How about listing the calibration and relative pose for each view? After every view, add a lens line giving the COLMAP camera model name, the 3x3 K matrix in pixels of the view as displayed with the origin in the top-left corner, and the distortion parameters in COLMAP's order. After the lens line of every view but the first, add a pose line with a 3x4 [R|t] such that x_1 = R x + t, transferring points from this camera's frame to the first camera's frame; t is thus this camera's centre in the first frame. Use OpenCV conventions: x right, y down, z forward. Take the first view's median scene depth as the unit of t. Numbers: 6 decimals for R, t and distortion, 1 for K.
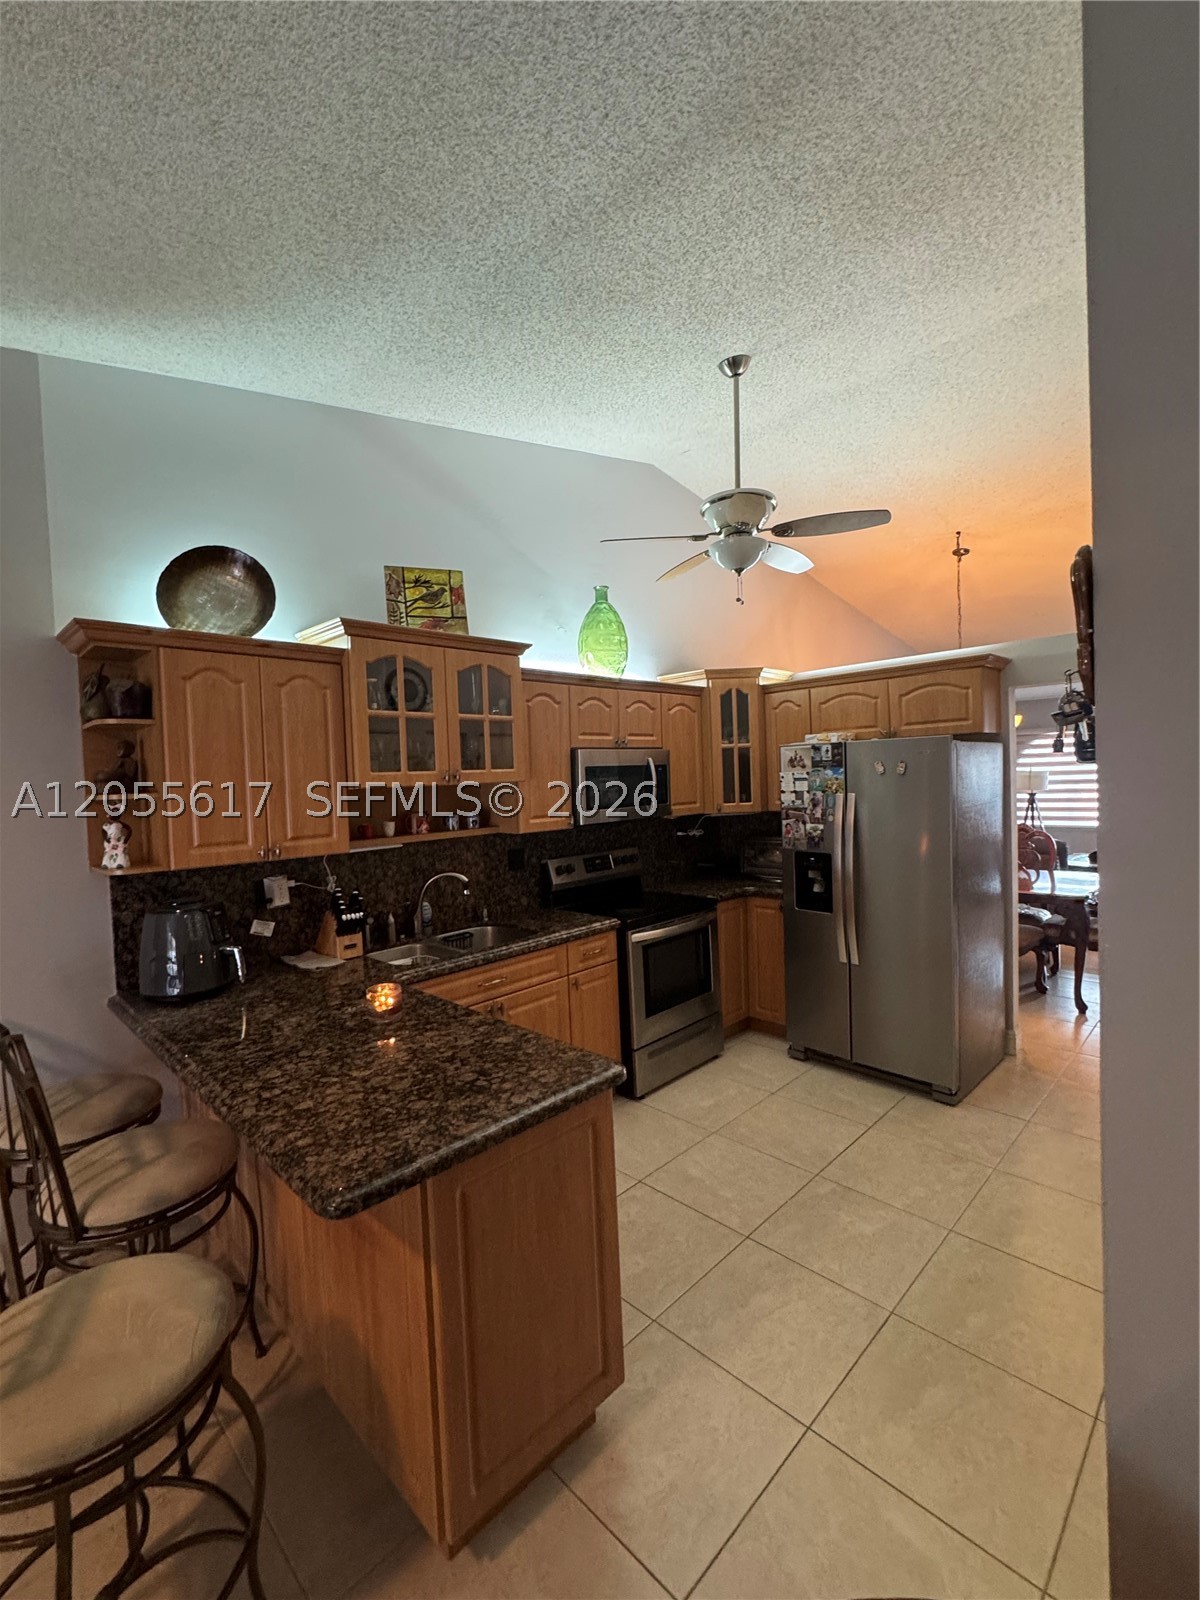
lens RADIAL K [[697.4, 0, 600.4], [0, 697.4, 797.3], [0, 0, 1]] dist [0.002504, 0.000192]
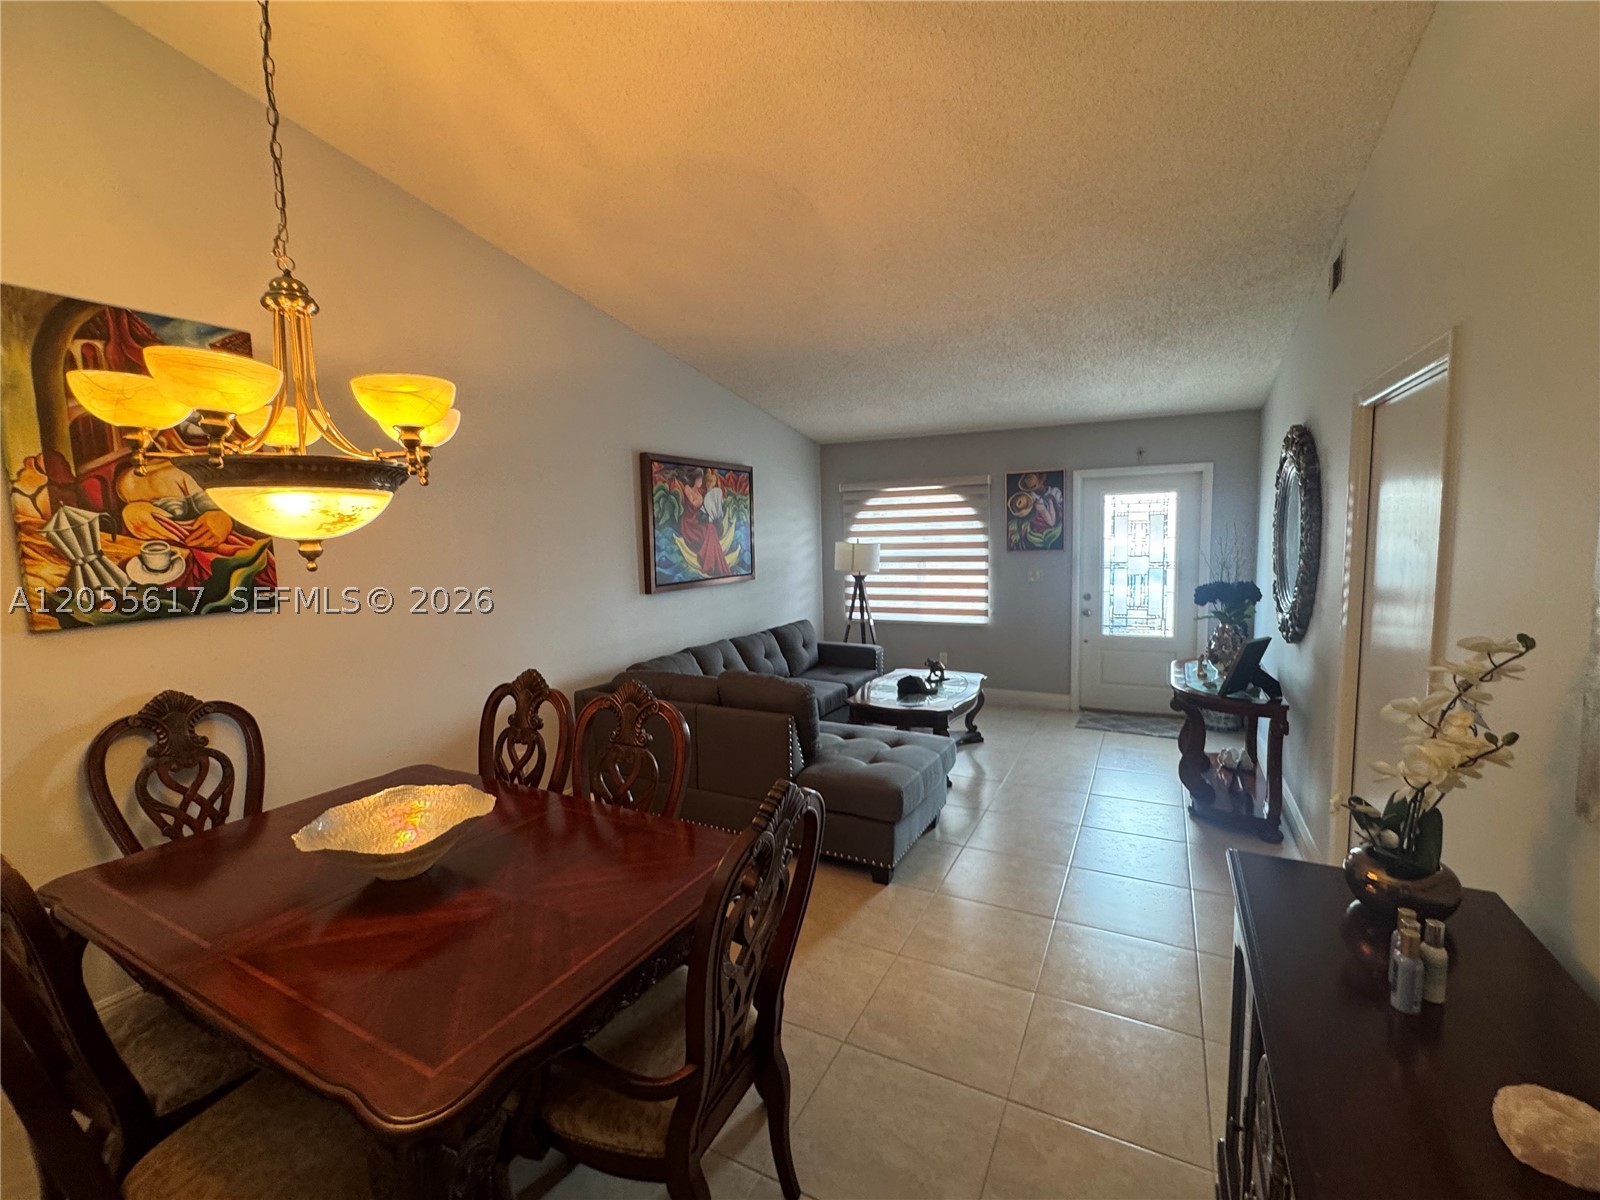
lens RADIAL K [[697.4, 0, 790.2], [0, 697.4, 598.2], [0, 0, 1]] dist [0.002504, 0.000192]
pose [[0.958104, -0.014986, 0.286027, 0.347800], [-0.001691, 0.998317, 0.057971, -0.022794], [-0.286414, -0.056026, 0.956466, 0.343461]]
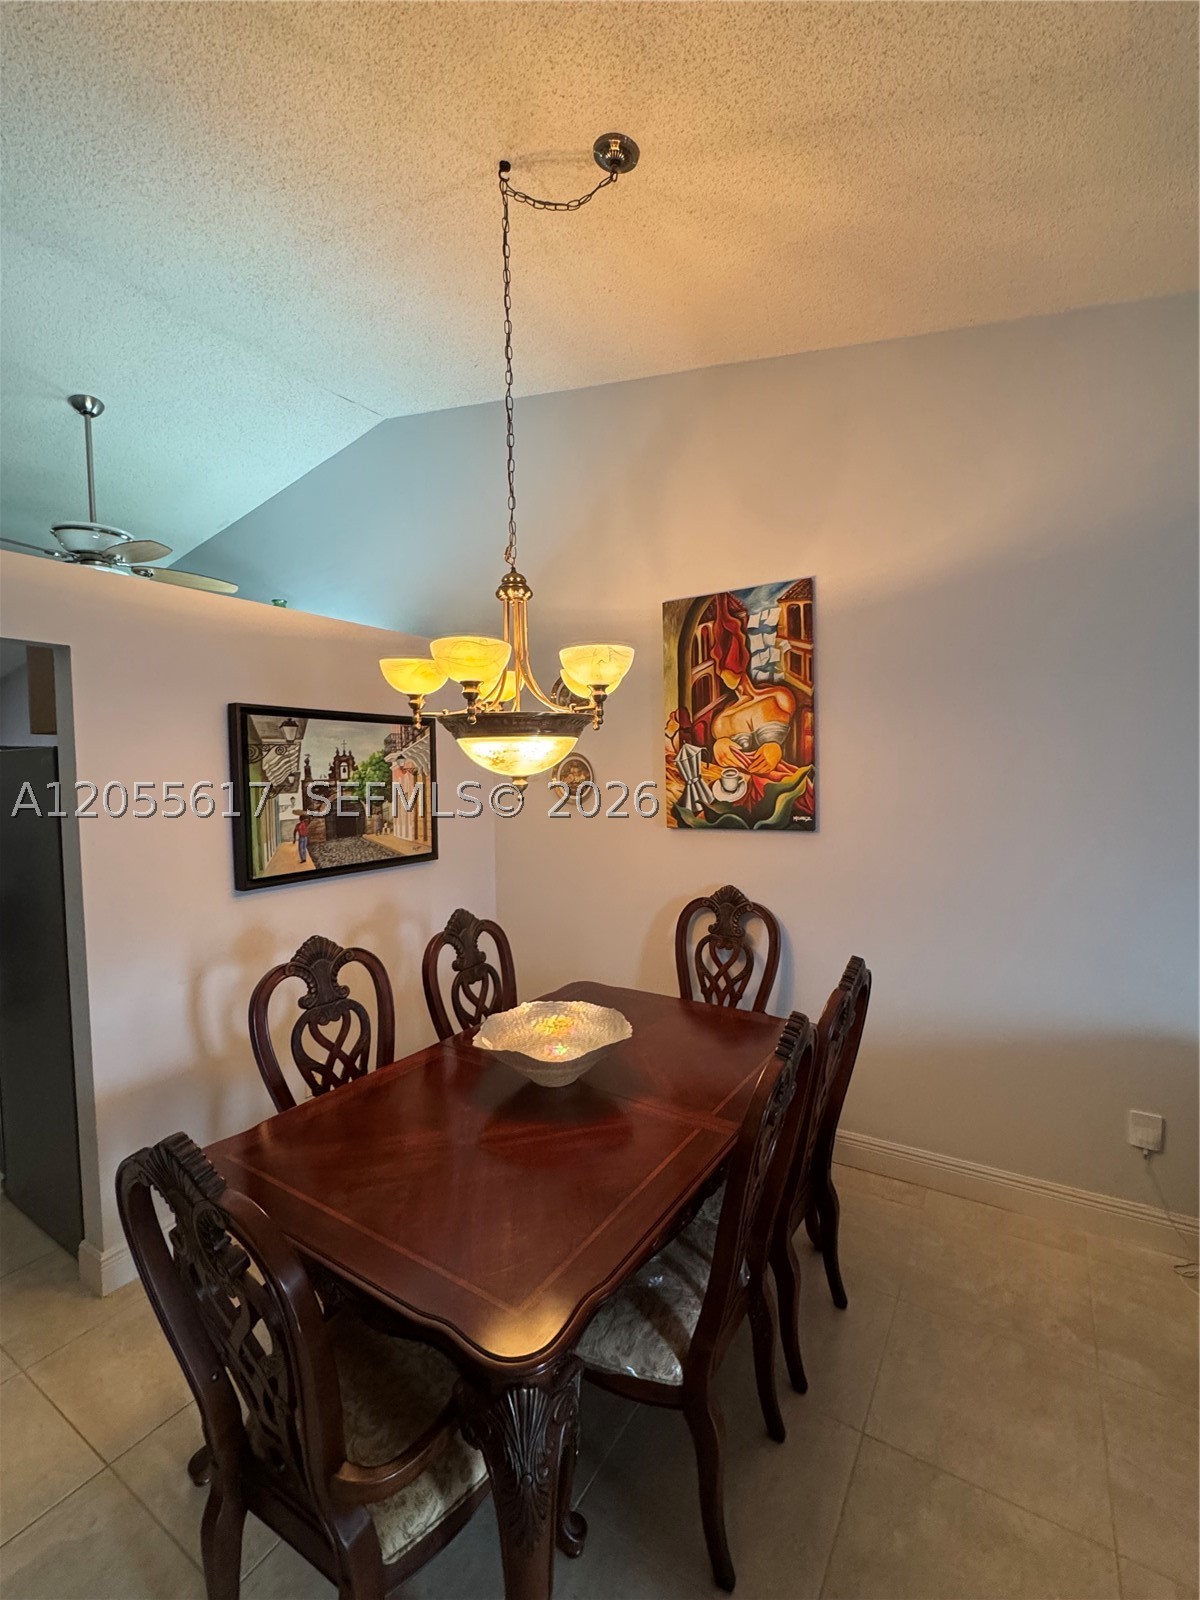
lens RADIAL K [[697.4, 0, 595.1], [0, 697.4, 804.6], [0, 0, 1]] dist [0.002504, 0.000192]
pose [[0.214911, 0.083131, -0.973089, 0.839935], [-0.019820, 0.996537, 0.080757, -0.066047], [0.976433, 0.001931, 0.215814, 0.907158]]
